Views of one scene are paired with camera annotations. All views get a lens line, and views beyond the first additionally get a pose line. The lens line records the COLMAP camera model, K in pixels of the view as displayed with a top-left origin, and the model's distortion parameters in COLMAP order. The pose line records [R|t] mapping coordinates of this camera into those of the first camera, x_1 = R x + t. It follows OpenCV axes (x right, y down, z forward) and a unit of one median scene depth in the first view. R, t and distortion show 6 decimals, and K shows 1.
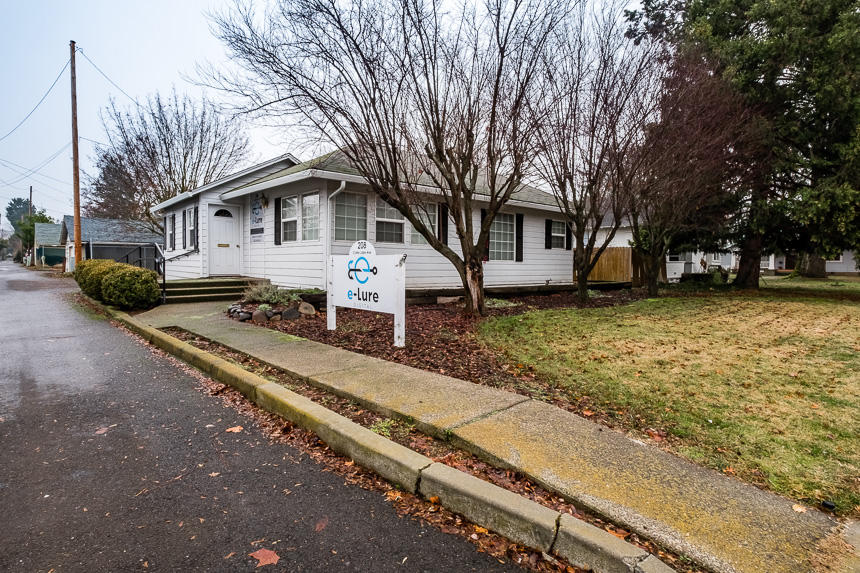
lens RADIAL K [[452.5, 0, 430.3], [0, 452.5, 283.1], [0, 0, 1]] dist [-0.003261, -0.000156]
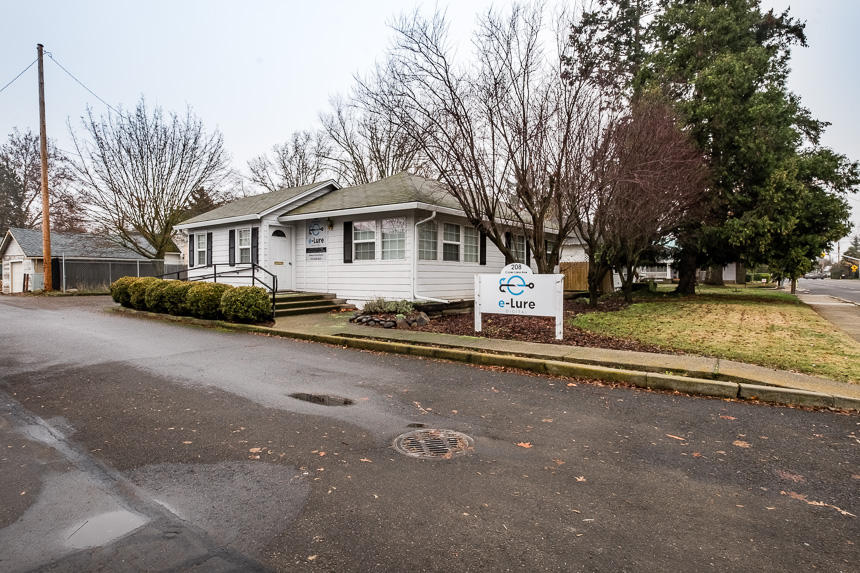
lens RADIAL K [[452.2, 0, 430.0], [0, 452.2, 286.5], [0, 0, 1]] dist [0.002184, 0.000434]
pose [[0.980588, -0.013415, 0.195618, -0.354856], [0.017049, 0.999712, -0.016903, -0.003471], [-0.195335, 0.019910, 0.980534, -0.144397]]
